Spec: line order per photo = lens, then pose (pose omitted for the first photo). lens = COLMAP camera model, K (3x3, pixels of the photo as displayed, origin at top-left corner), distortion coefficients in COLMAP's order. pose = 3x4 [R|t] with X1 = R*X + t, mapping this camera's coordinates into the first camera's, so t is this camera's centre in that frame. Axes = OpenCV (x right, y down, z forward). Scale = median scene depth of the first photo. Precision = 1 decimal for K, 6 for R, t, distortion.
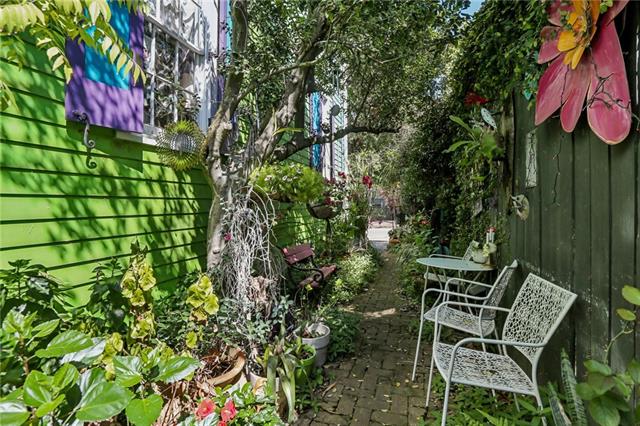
lens RADIAL K [[352.2, 0, 320.1], [0, 352.2, 211.7], [0, 0, 1]] dist [-0.049927, -0.000005]
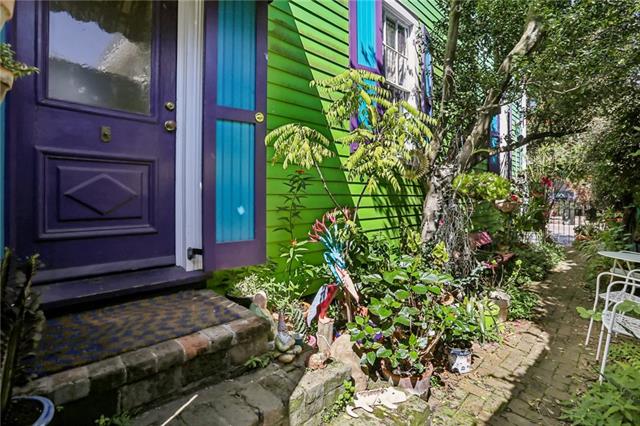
lens RADIAL K [[312.4, 0, 319.1], [0, 312.4, 211.2], [0, 0, 1]] dist [-0.032812, 0.001935]
pose [[0.873736, 0.022458, -0.485881, -0.026758], [-0.011719, 0.999615, 0.025131, -0.003099], [0.486259, -0.016264, 0.873663, -0.210911]]
